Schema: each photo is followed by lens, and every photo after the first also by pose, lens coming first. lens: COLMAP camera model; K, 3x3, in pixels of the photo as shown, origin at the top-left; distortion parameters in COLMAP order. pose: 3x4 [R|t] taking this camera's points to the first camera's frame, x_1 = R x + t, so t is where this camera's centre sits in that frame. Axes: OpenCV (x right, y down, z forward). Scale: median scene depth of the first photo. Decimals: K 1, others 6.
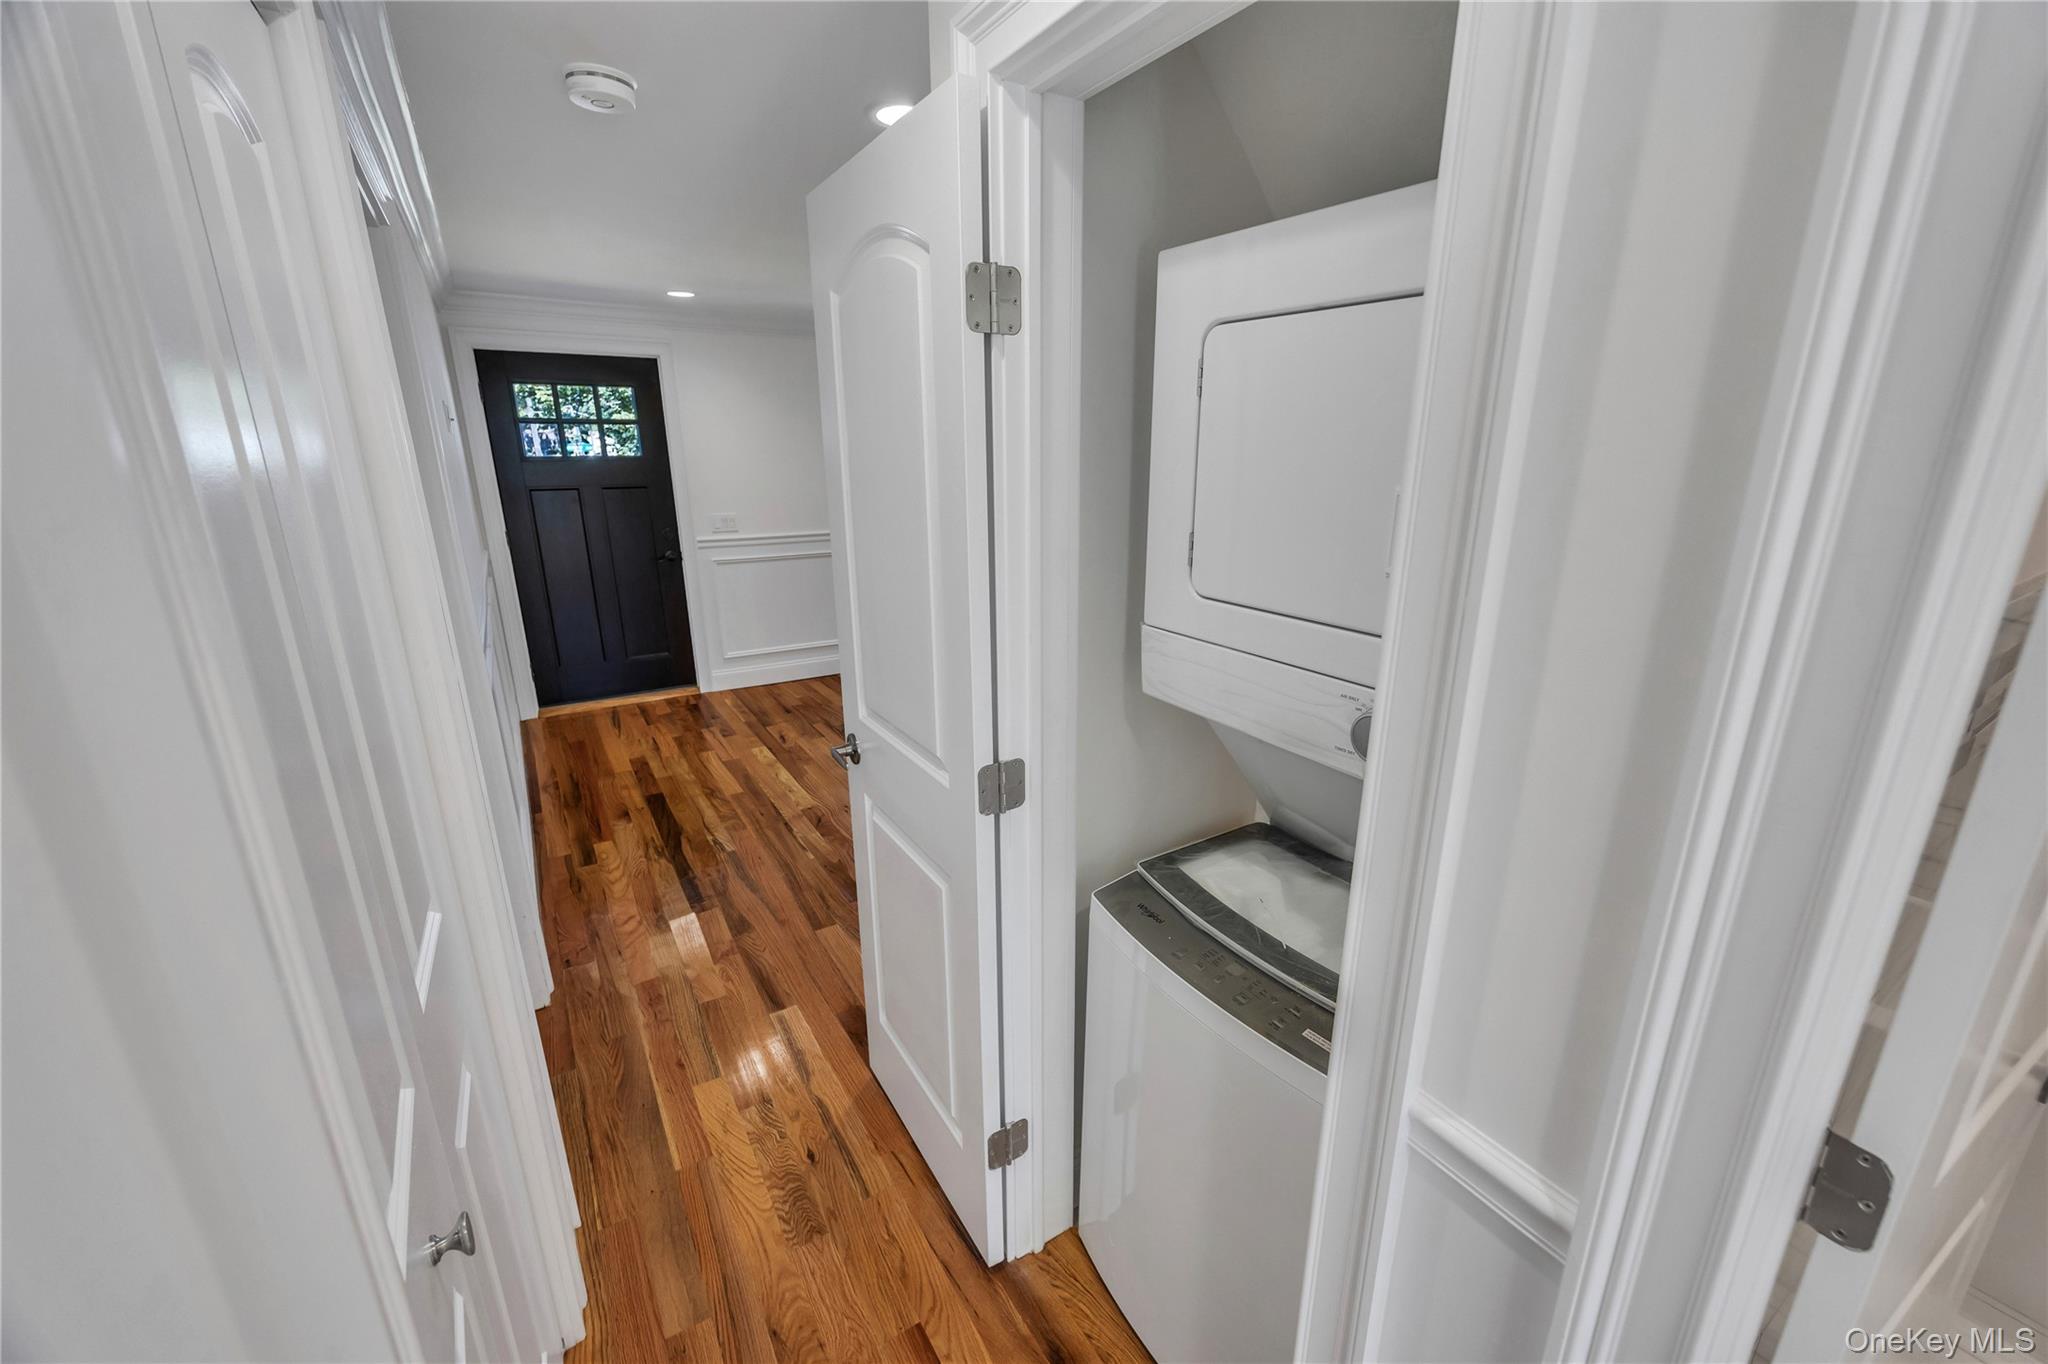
lens RADIAL K [[826.8, 0, 1028.1], [0, 826.8, 694.3], [0, 0, 1]] dist [0.000844, 0.000276]
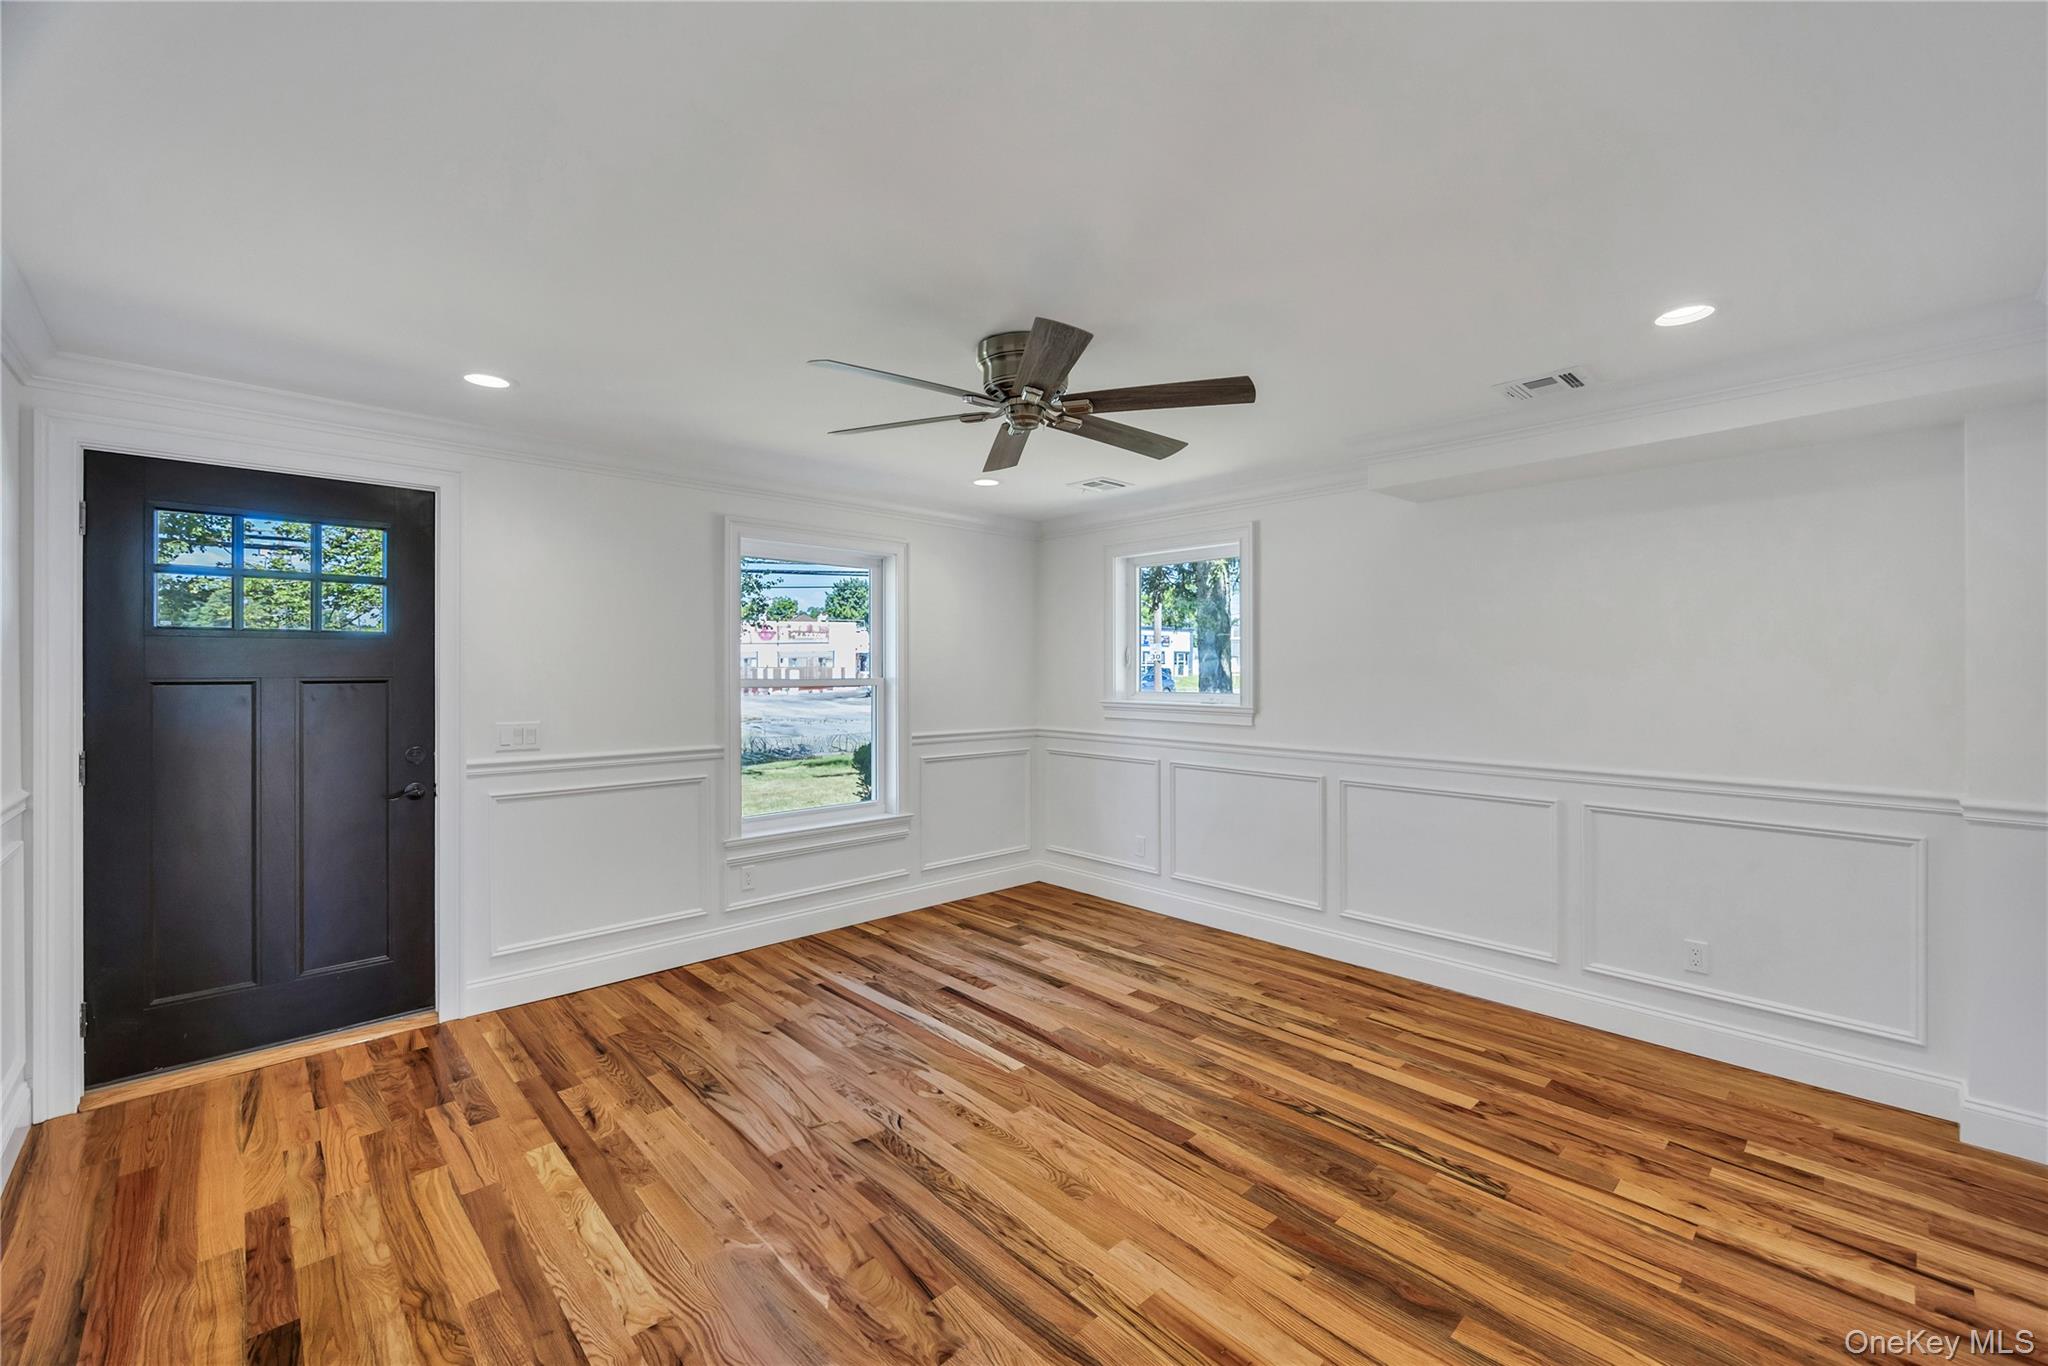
lens RADIAL K [[845.6, 0, 1029.7], [0, 845.6, 668.2], [0, 0, 1]] dist [0.000108, 0.000090]
pose [[0.979599, 0.000505, 0.200963, -0.121271], [0.057839, 0.956976, -0.284346, -0.053651], [-0.192460, 0.290168, 0.937423, 0.323896]]
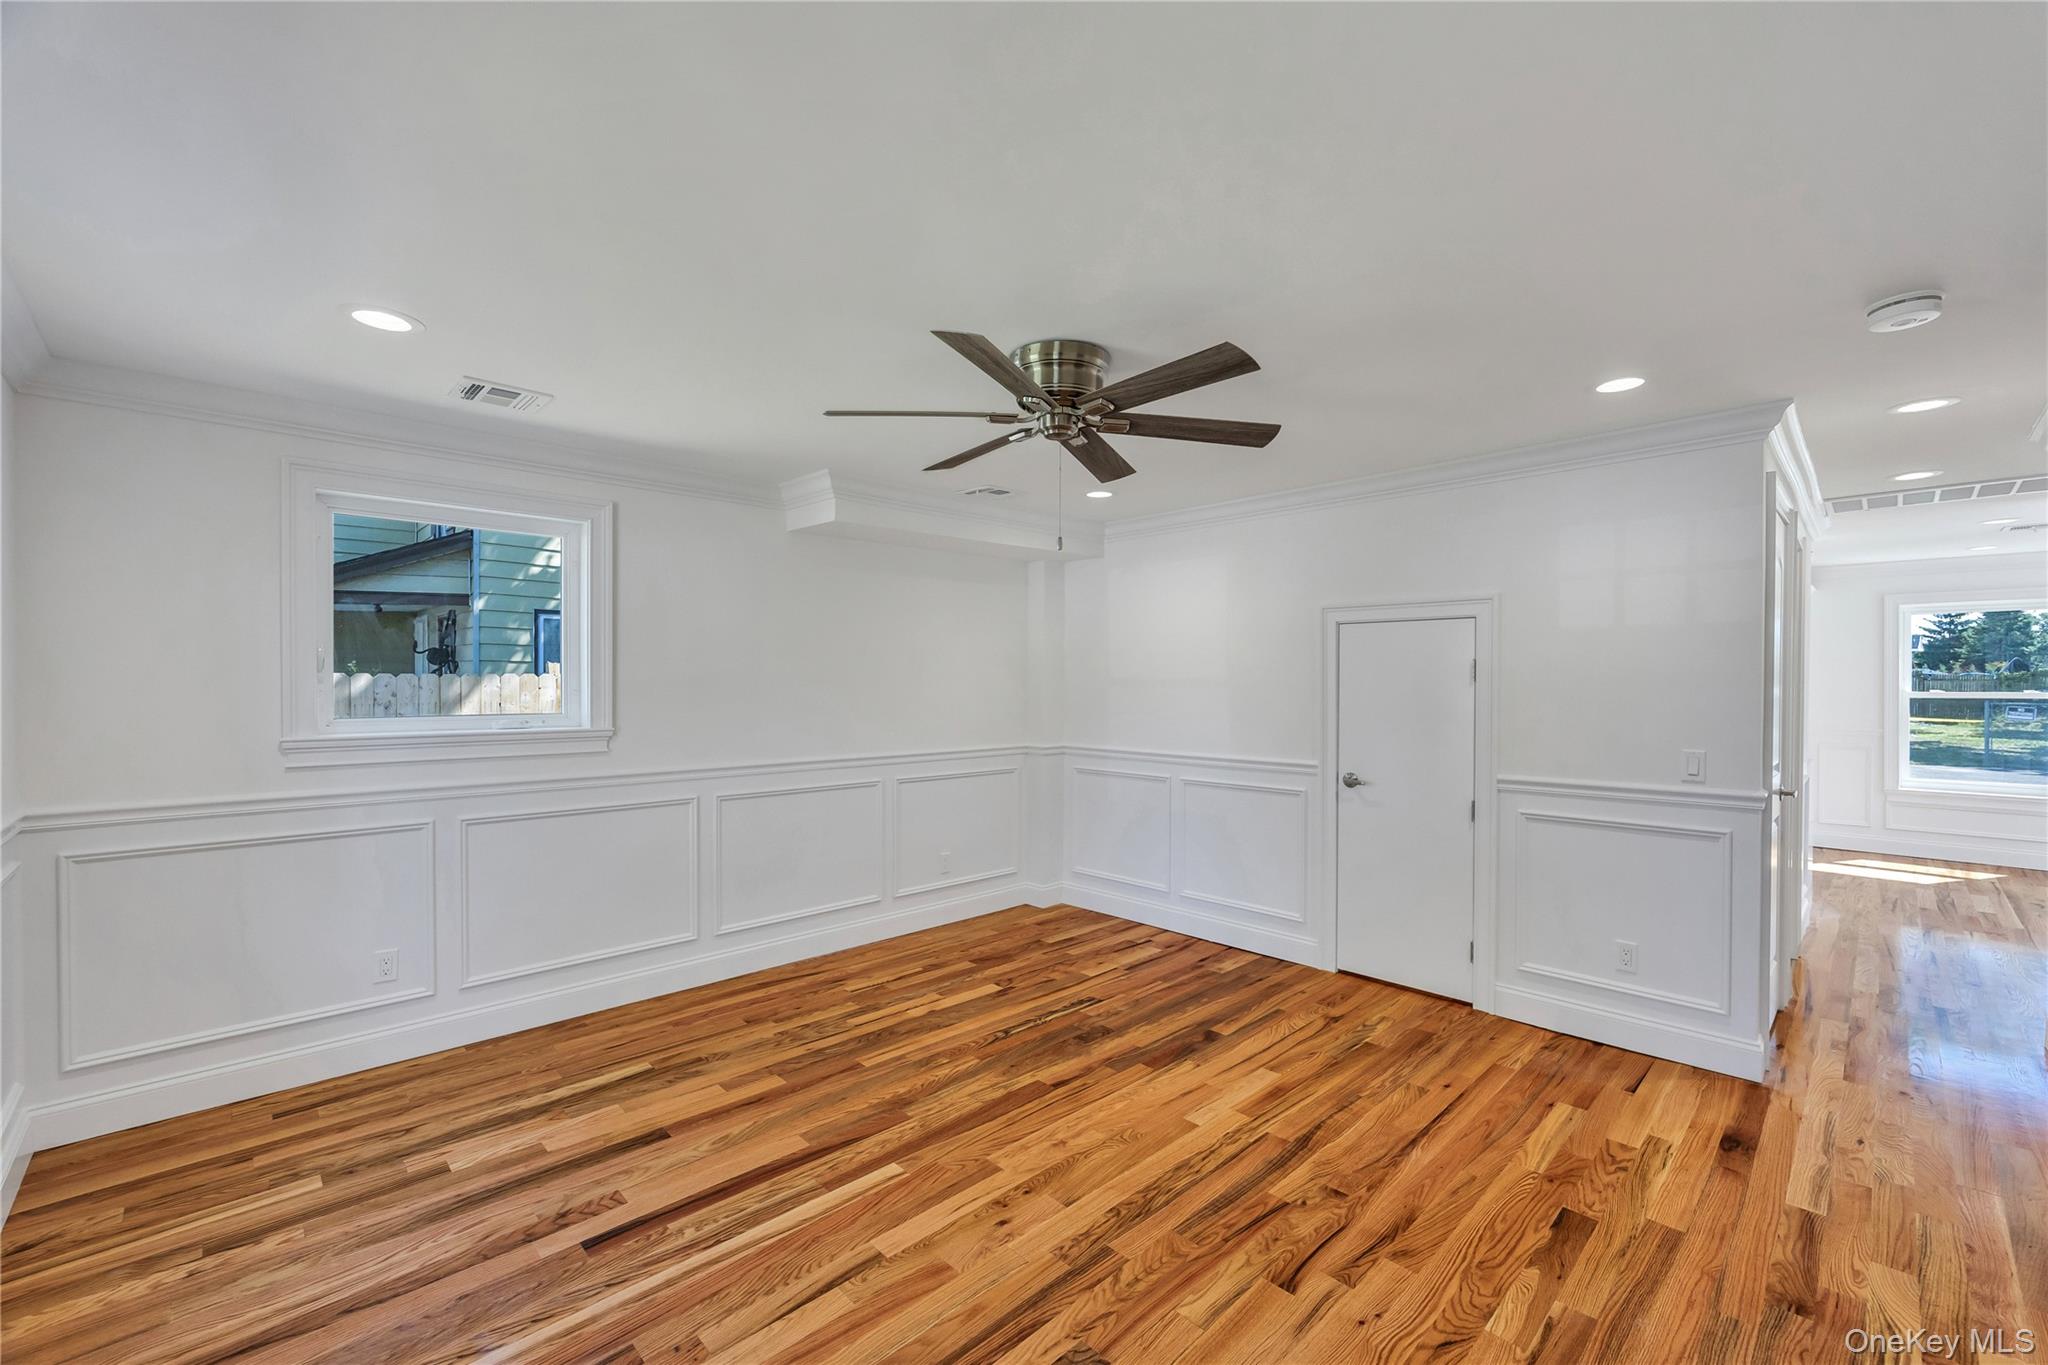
lens RADIAL K [[839.4, 0, 1051.7], [0, 839.4, 688.4], [0, 0, 1]] dist [-0.000893, 0.000122]
pose [[-0.224810, -0.007824, 0.974371, -0.511368], [0.279929, 0.957296, 0.072273, -0.235467], [-0.933327, 0.289003, -0.213020, 0.921249]]
